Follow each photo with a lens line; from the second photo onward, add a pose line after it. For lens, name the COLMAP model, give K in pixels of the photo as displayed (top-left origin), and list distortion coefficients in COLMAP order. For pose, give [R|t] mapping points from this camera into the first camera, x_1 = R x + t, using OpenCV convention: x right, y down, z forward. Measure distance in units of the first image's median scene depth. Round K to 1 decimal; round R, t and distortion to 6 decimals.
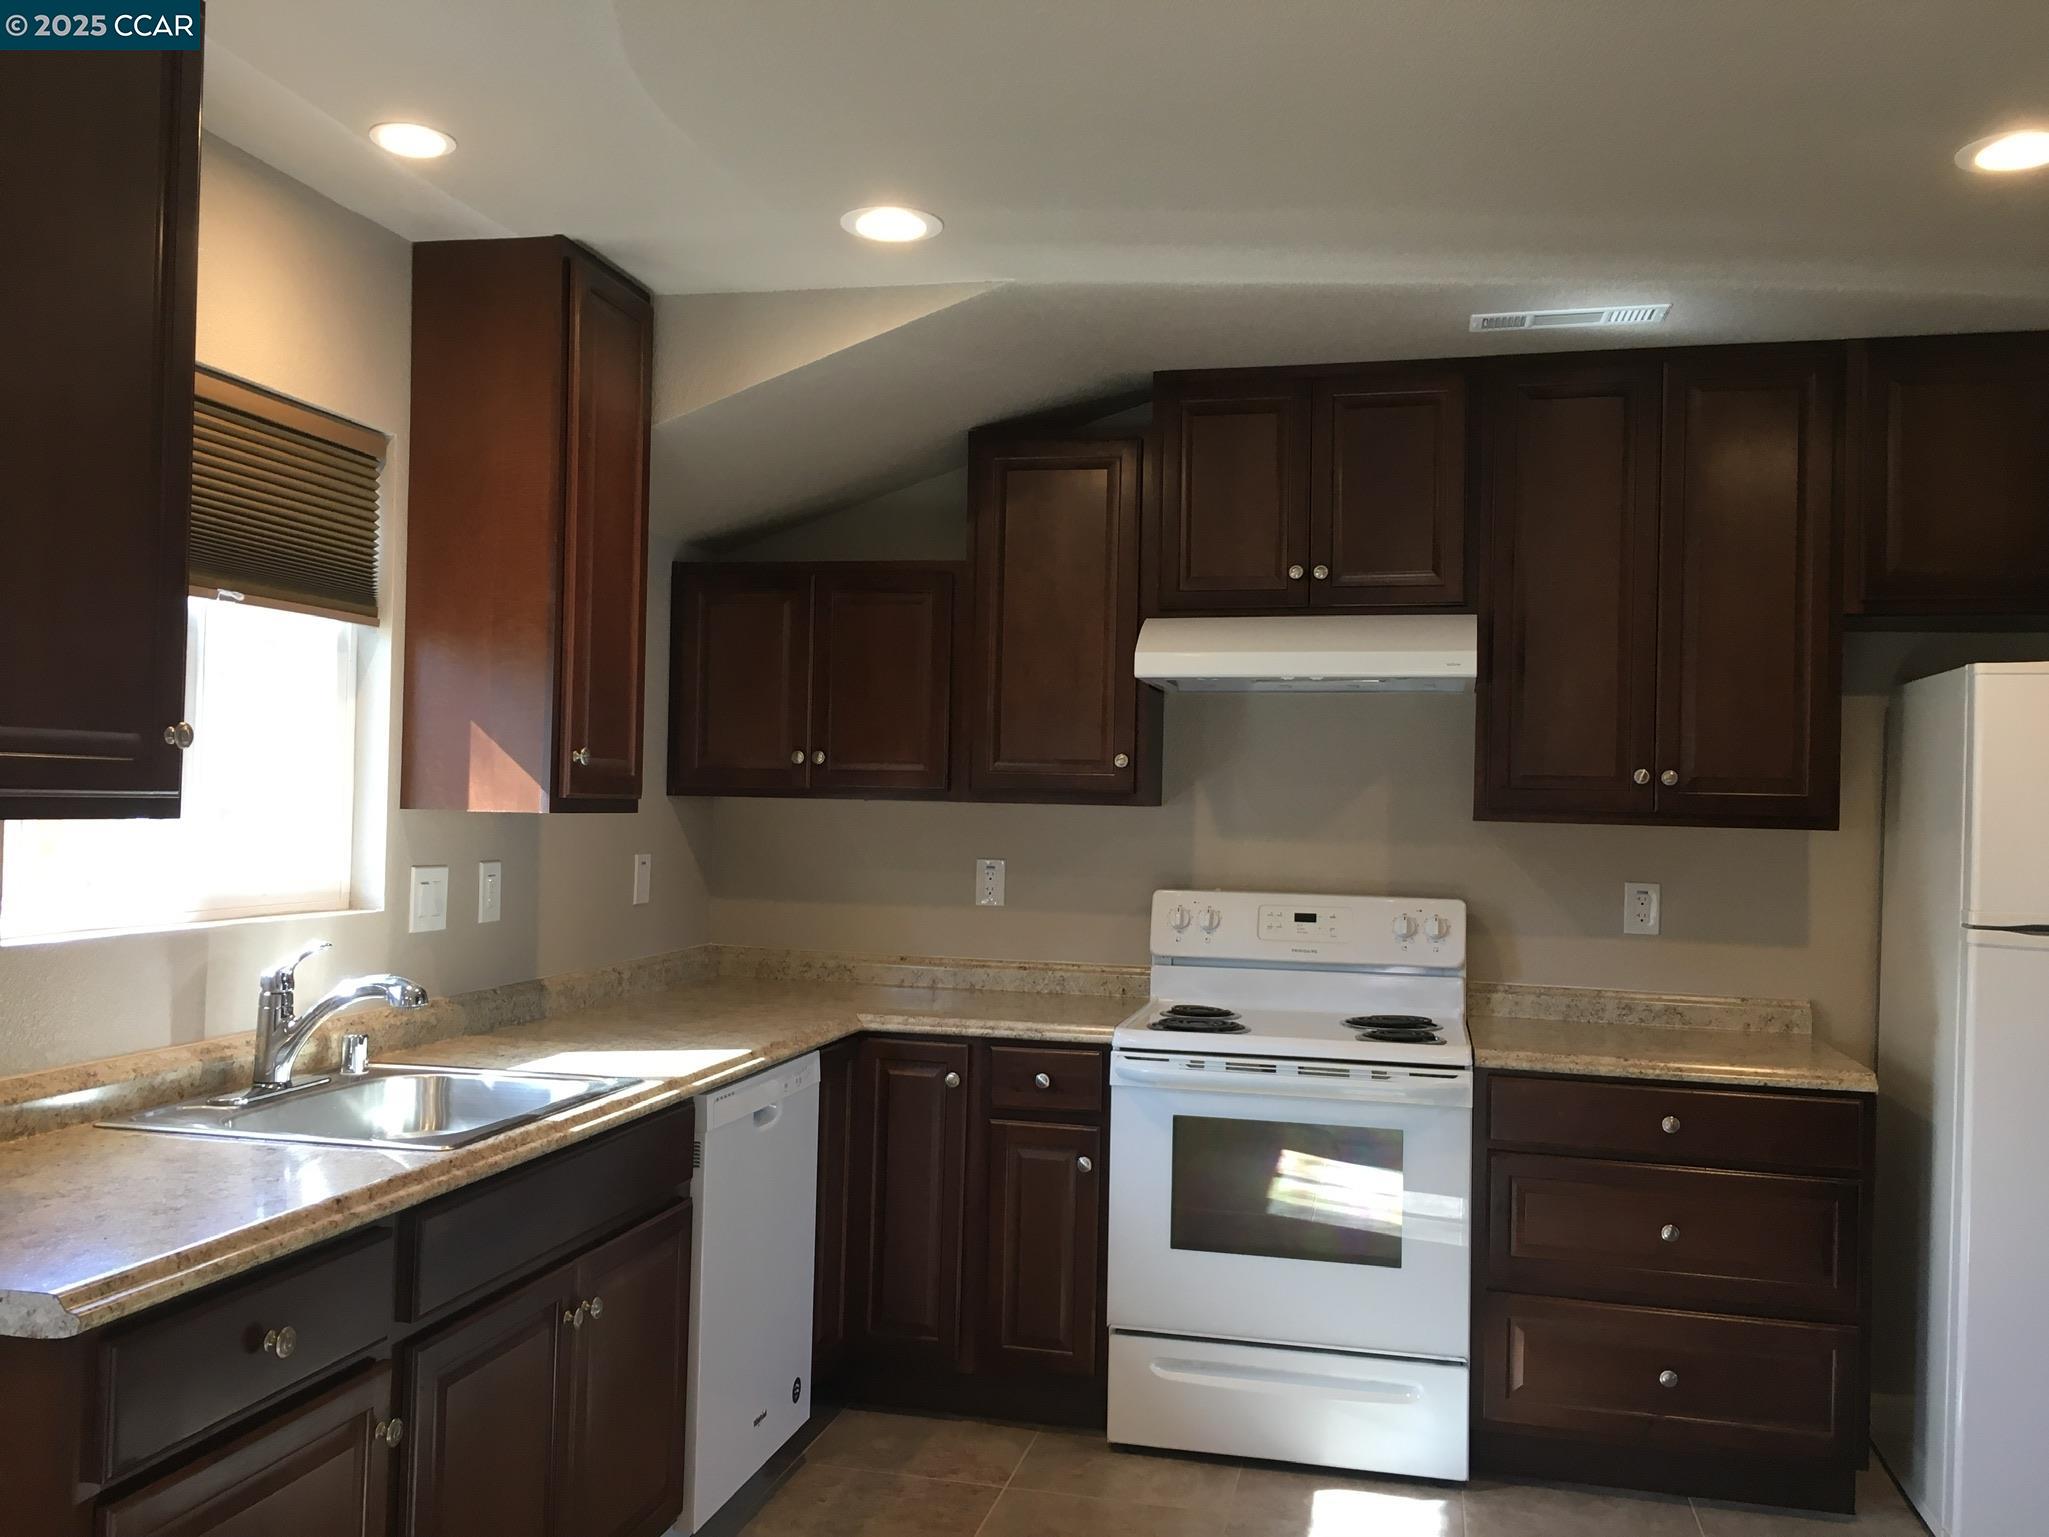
lens RADIAL K [[1712.6, 0, 1024.5], [0, 1712.6, 768.5], [0, 0, 1]] dist [-0.010321, -0.002400]
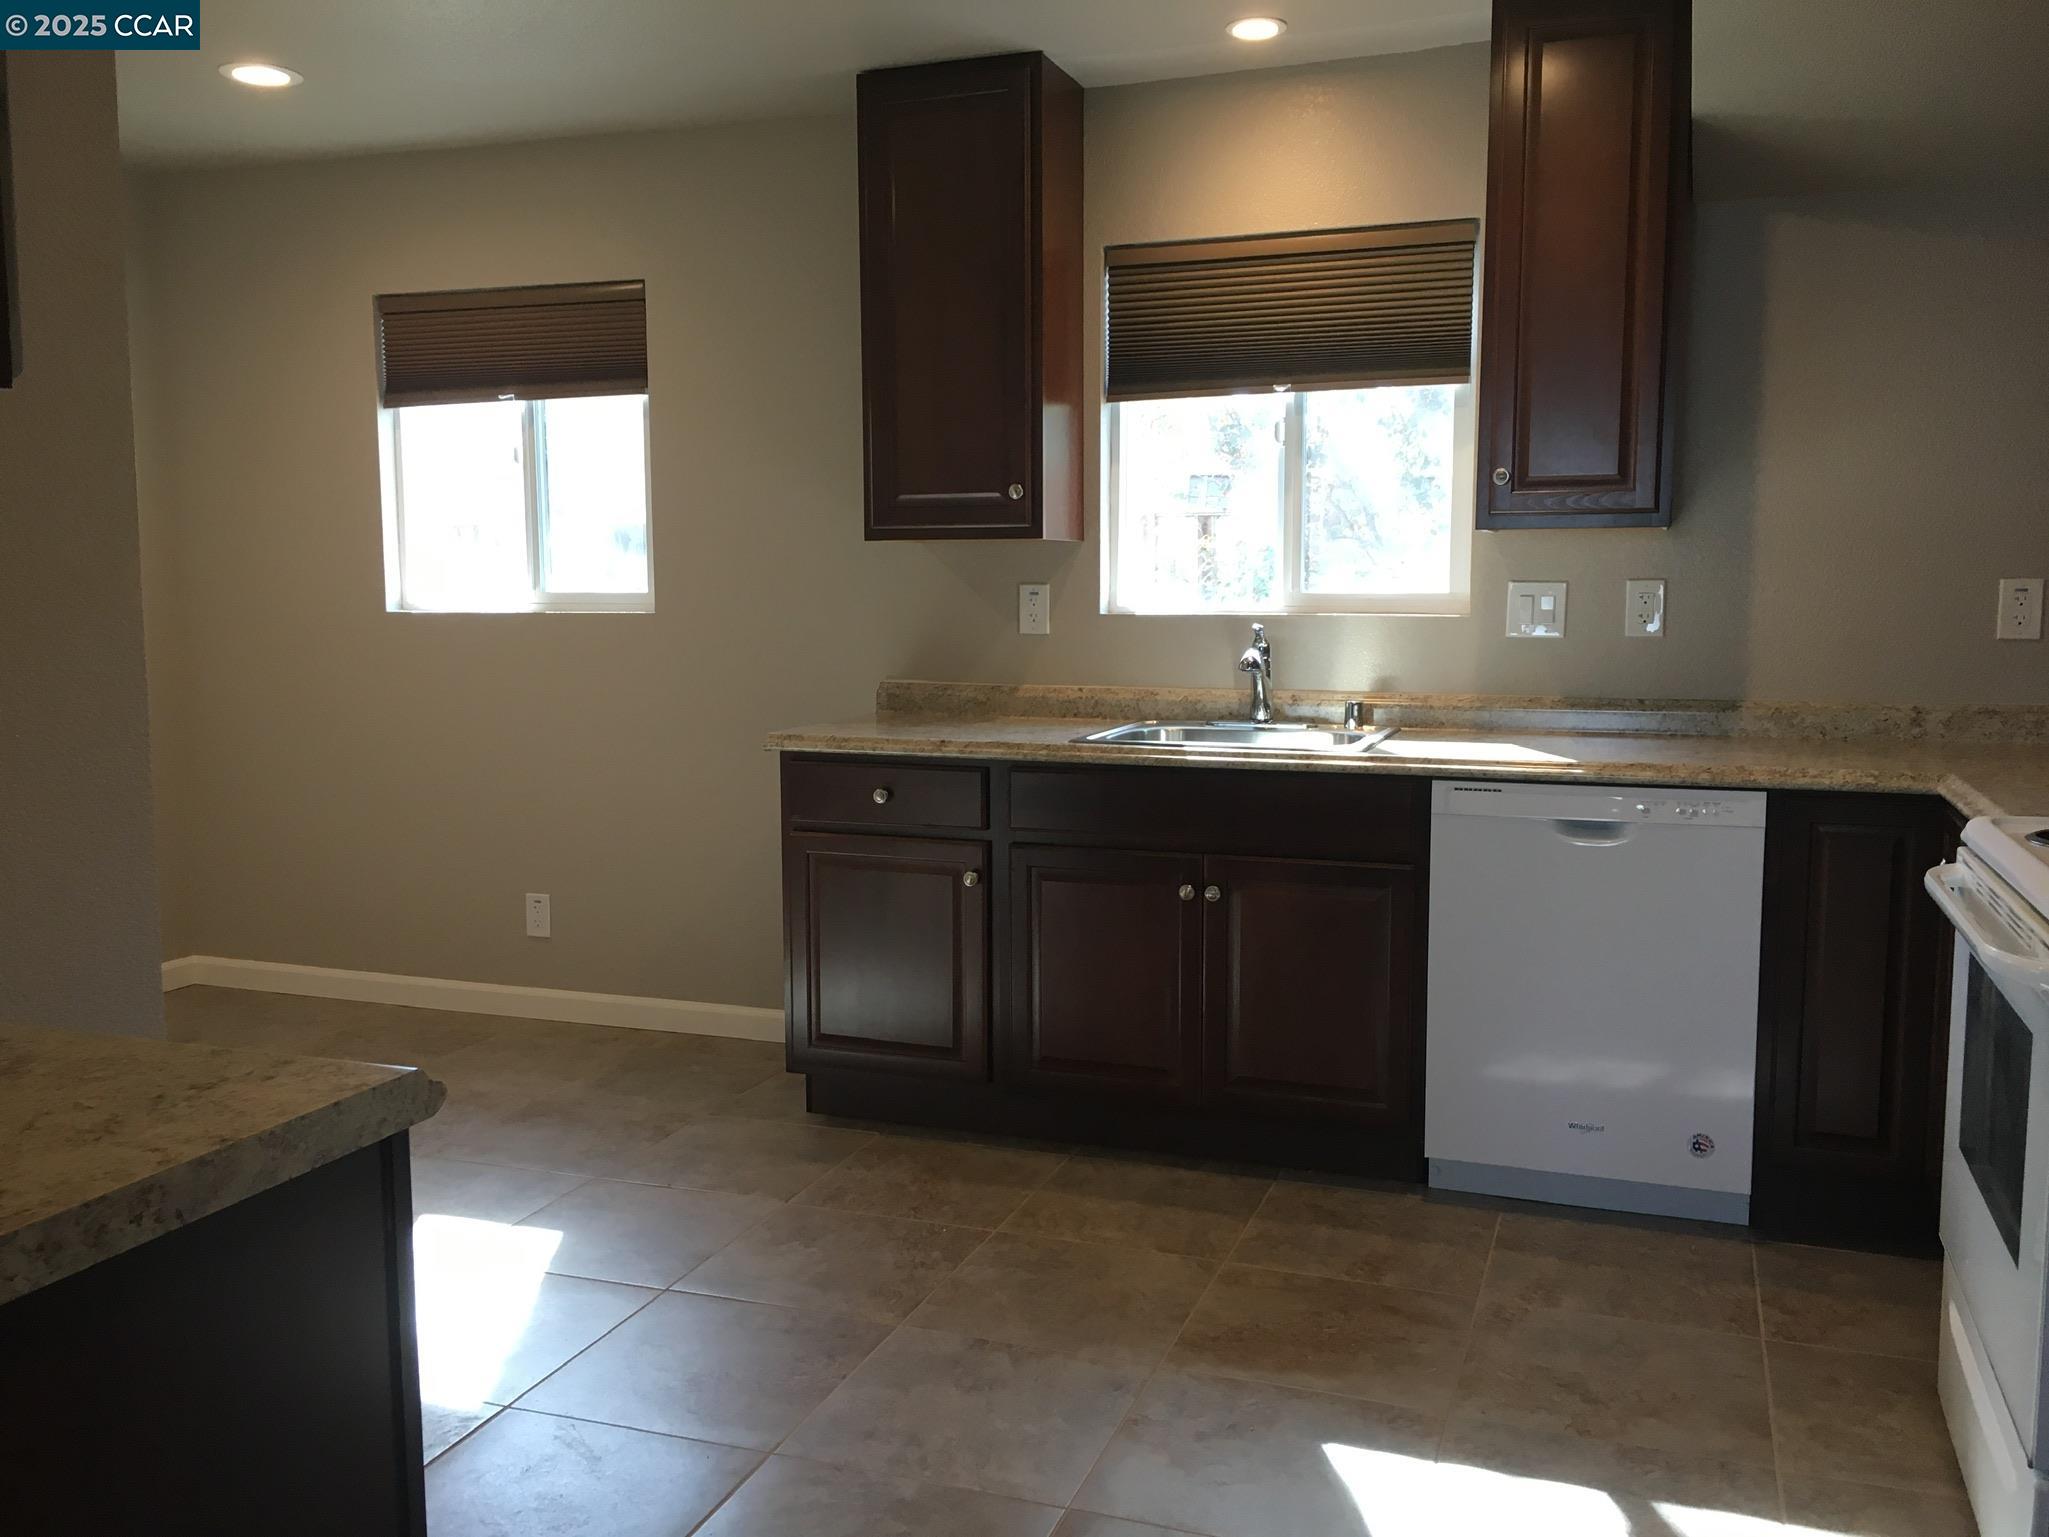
lens RADIAL K [[1759.6, 0, 1024.5], [0, 1759.6, 768.5], [0, 0, 1]] dist [0.097366, 0.000896]
pose [[-0.108816, 0.087741, -0.990182, 0.870888], [0.018741, 0.996101, 0.086206, 0.070294], [0.993885, -0.009177, -0.110036, 0.759581]]
